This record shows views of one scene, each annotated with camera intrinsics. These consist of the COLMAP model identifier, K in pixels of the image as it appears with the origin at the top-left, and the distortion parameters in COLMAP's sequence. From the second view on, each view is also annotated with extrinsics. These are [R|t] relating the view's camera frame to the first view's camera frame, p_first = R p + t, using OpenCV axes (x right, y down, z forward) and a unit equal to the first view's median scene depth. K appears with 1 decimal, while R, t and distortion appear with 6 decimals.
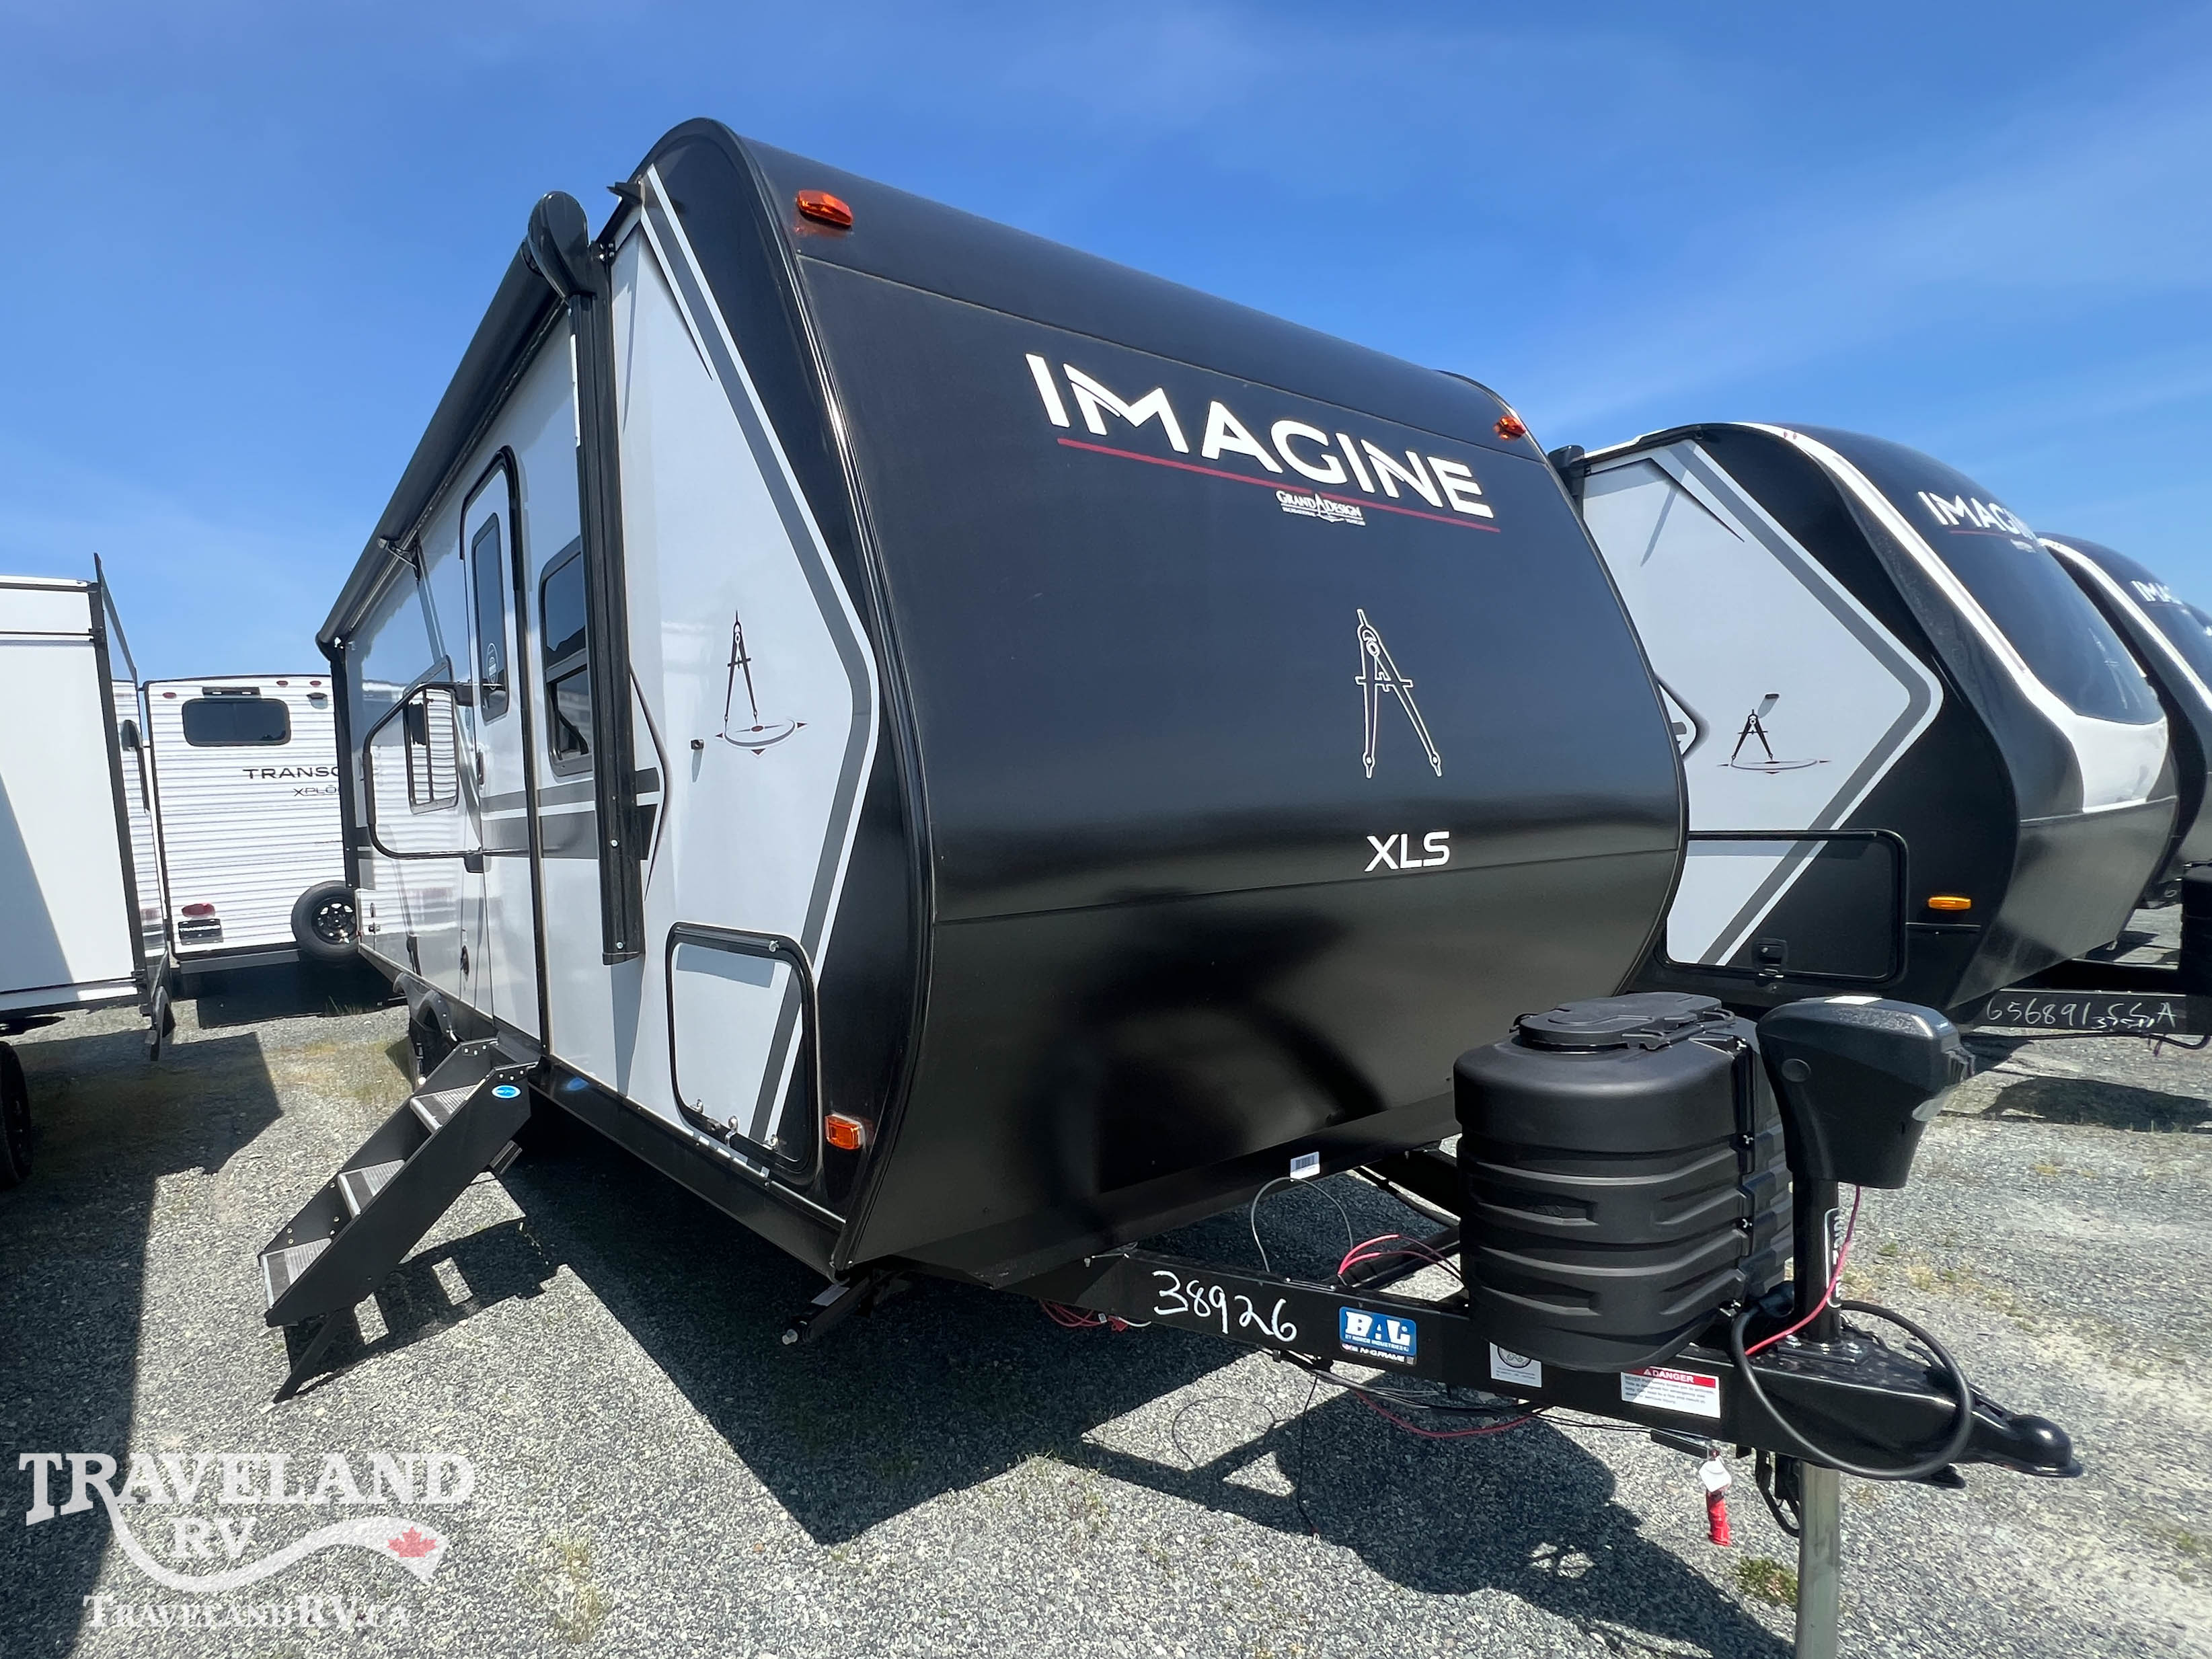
lens RADIAL K [[898.5, 0, 848.7], [0, 898.5, 837.6], [0, 0, 1]] dist [-0.000552, 0.000098]
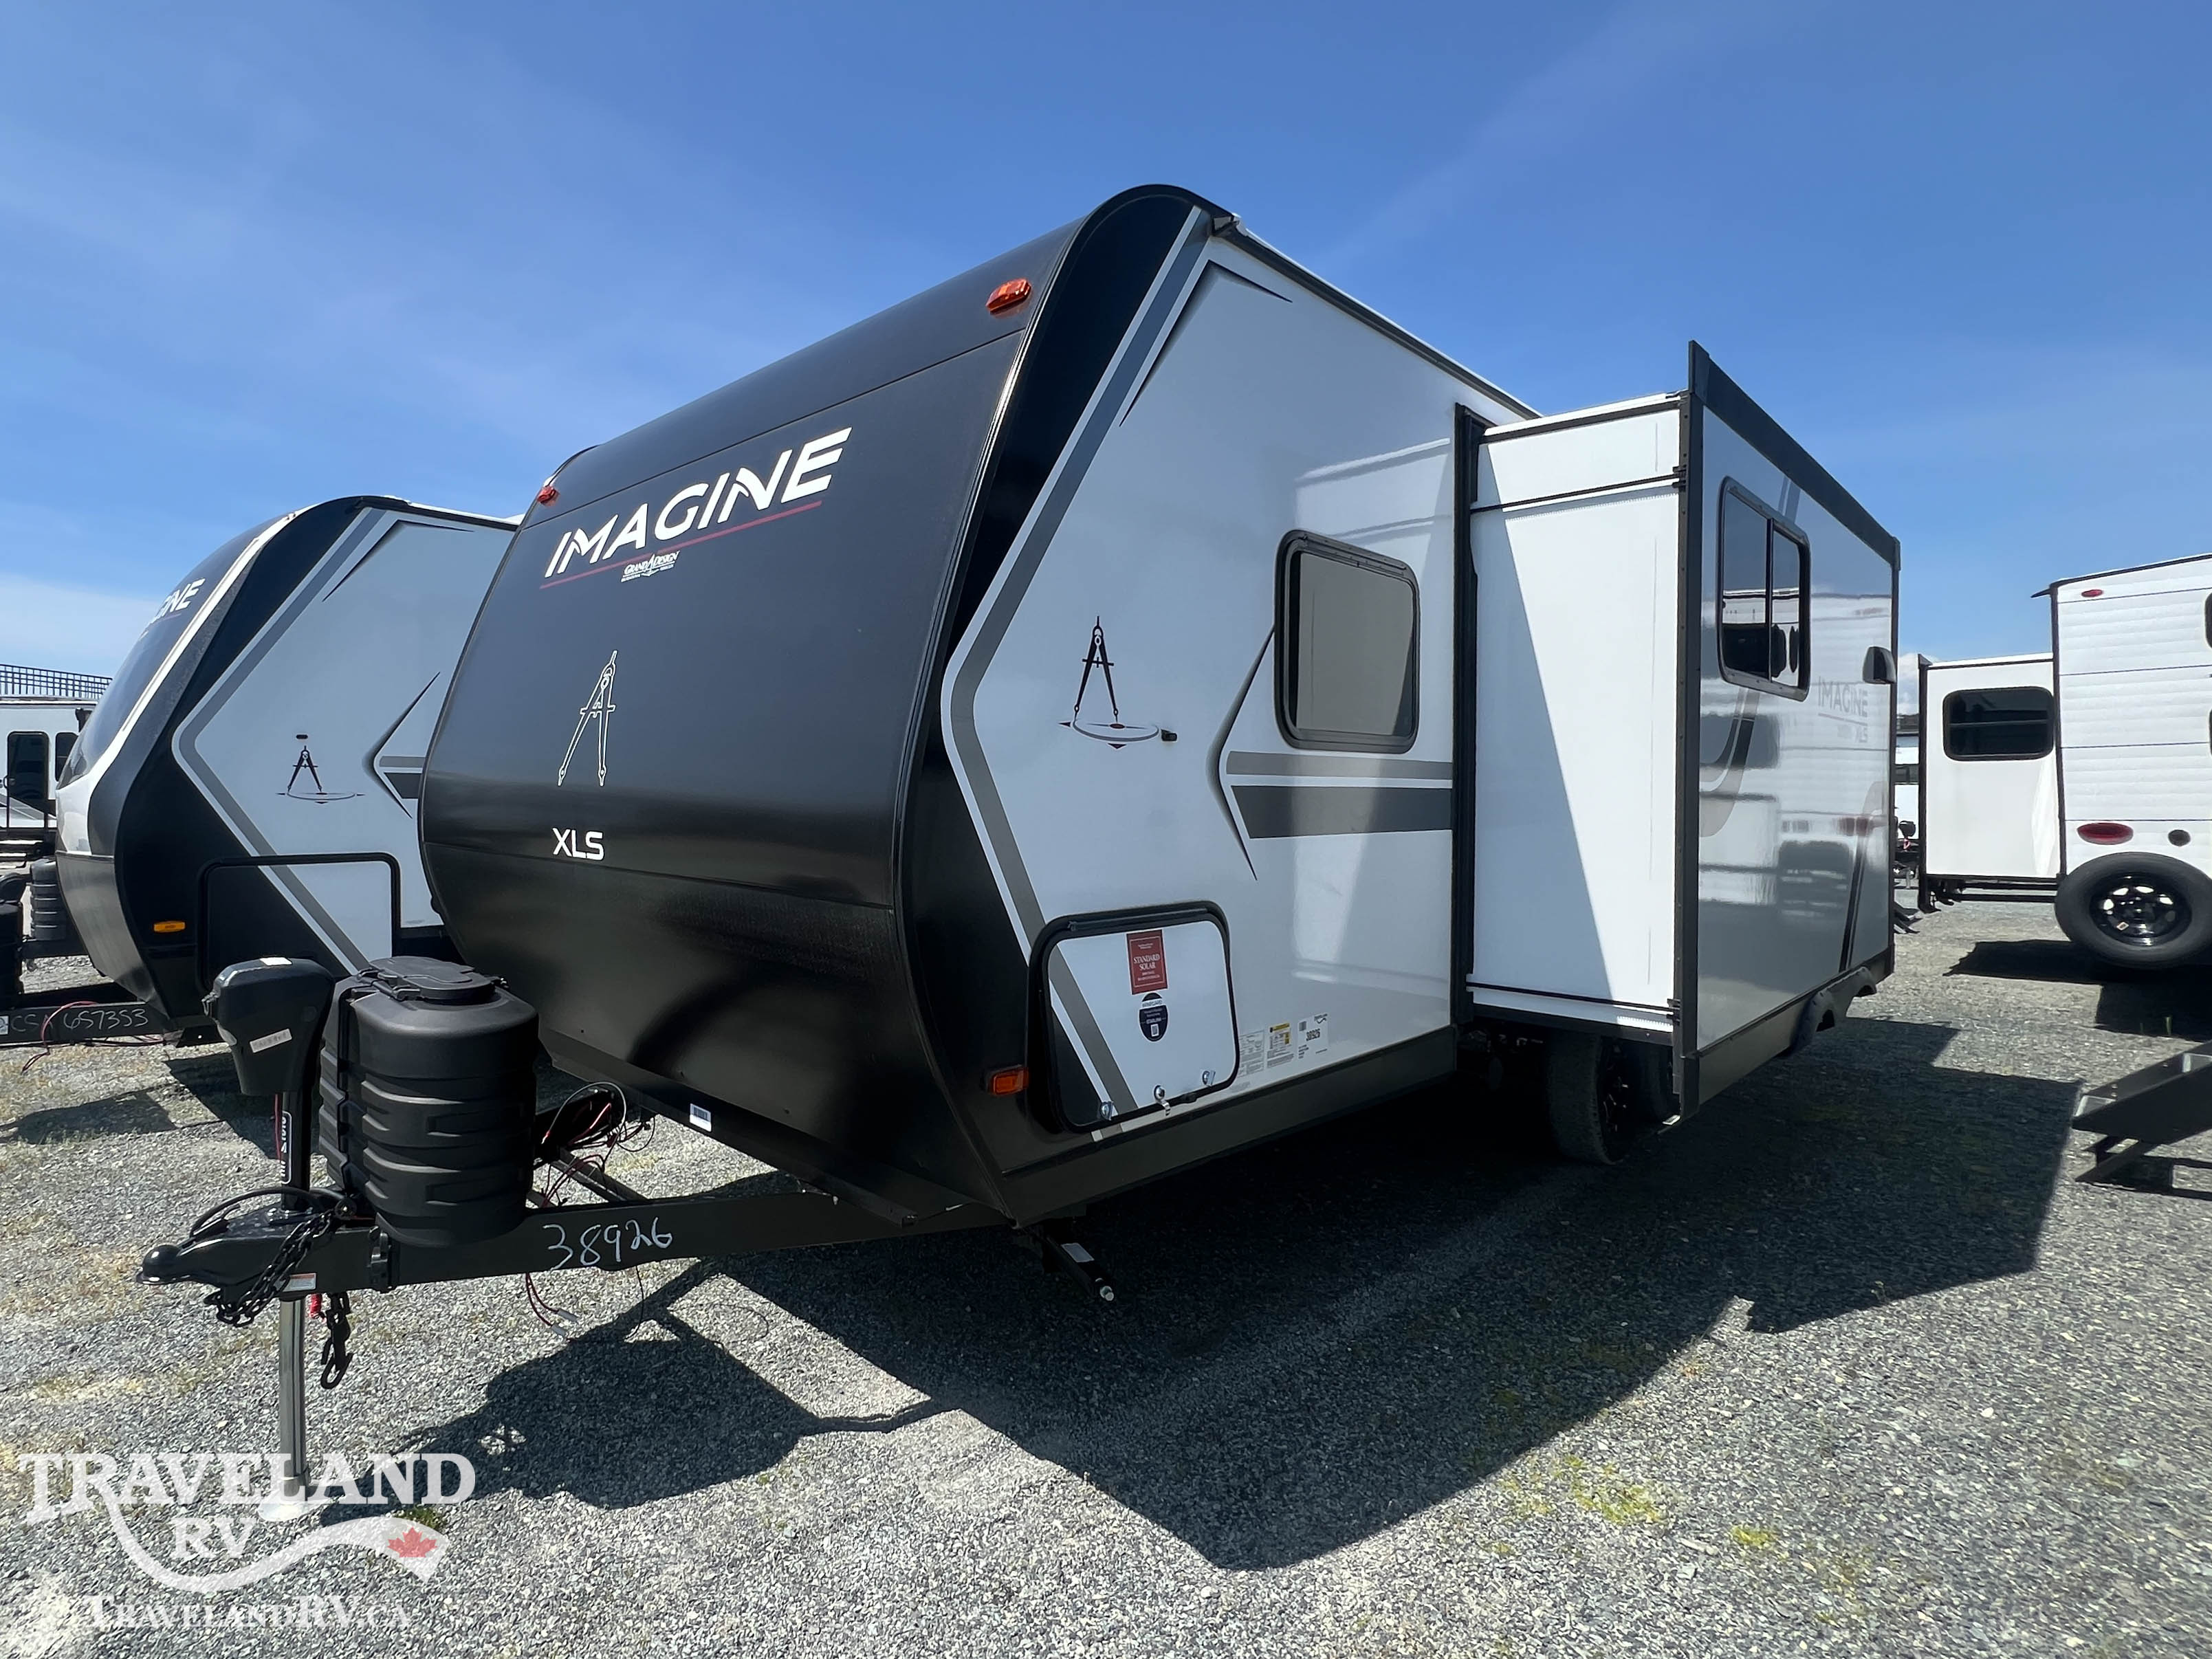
lens RADIAL K [[1048.8, 0, 1106.0], [0, 1048.8, 829.5], [0, 0, 1]] dist [-0.000965, 0.000120]
pose [[0.364570, 0.066447, -0.928802, 2.241917], [-0.060541, 0.997032, 0.047565, -0.119681], [0.929206, 0.038890, 0.367510, 1.132852]]
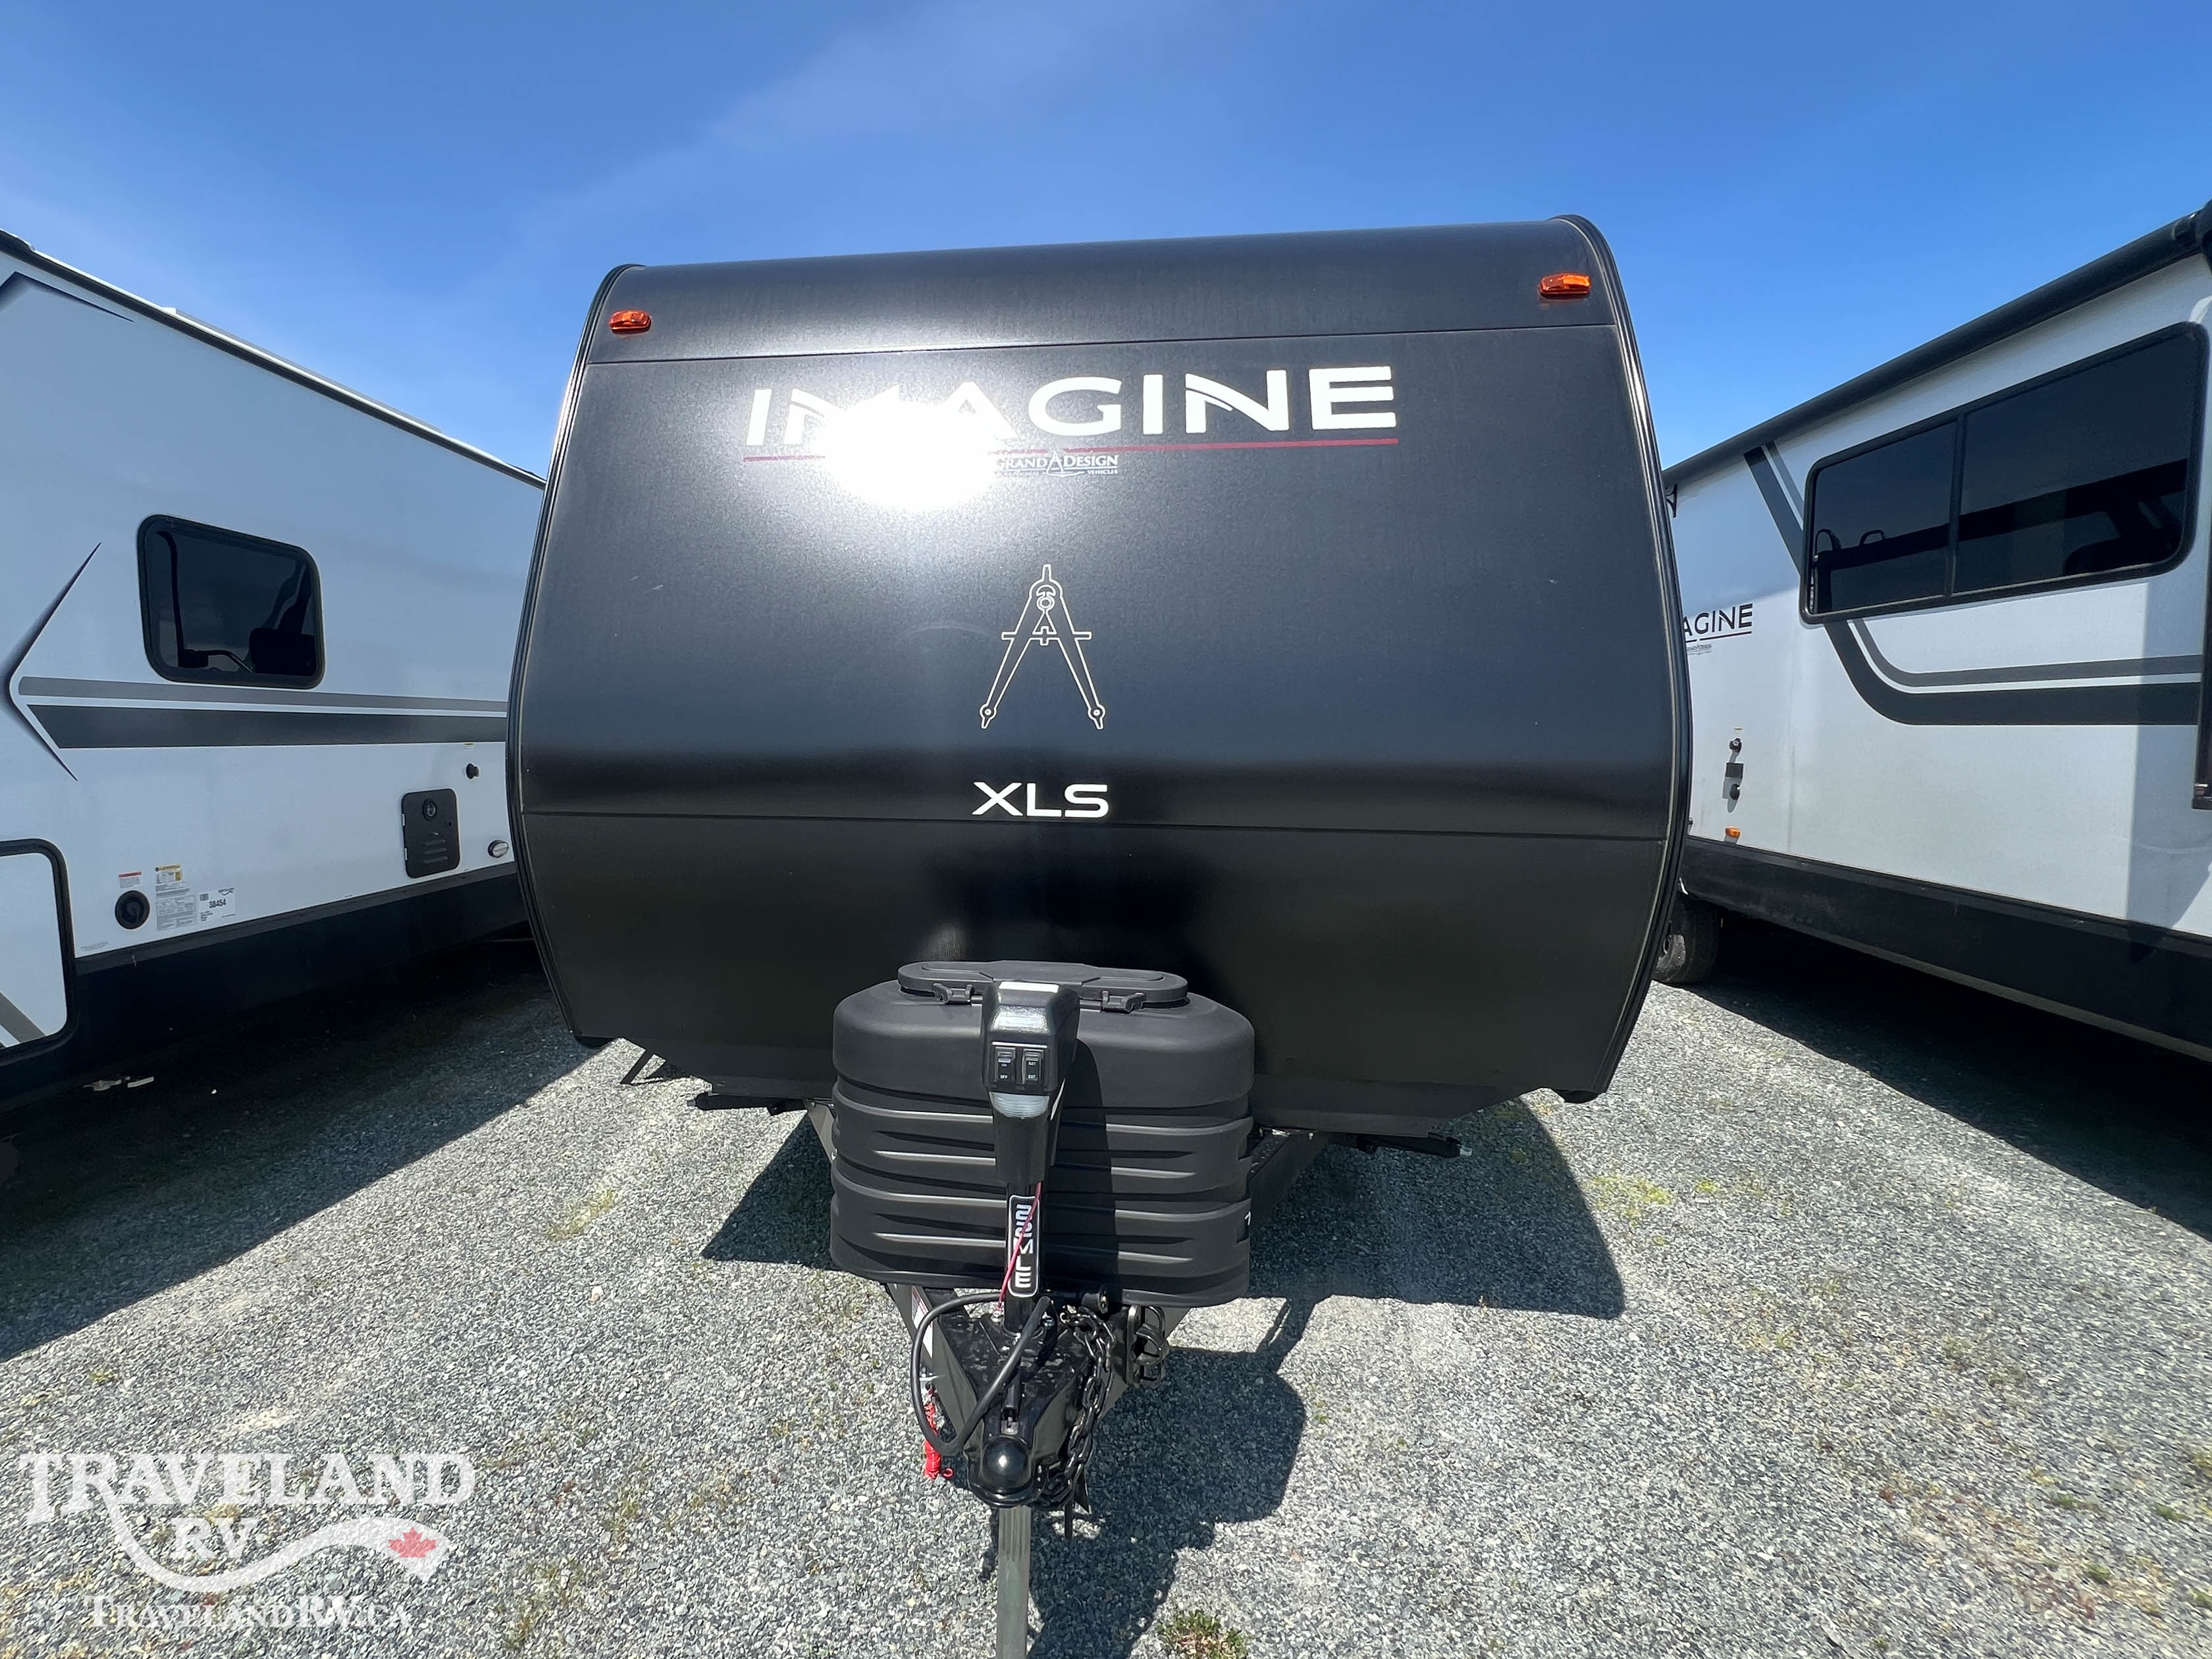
lens RADIAL K [[885.6, 0, 1103.6], [0, 885.6, 826.4], [0, 0, 1]] dist [-0.002477, 0.000458]
pose [[0.840197, 0.085223, -0.535542, 1.219799], [-0.055325, 0.995892, 0.071682, -0.031920], [0.539451, -0.030599, 0.841461, 0.172627]]
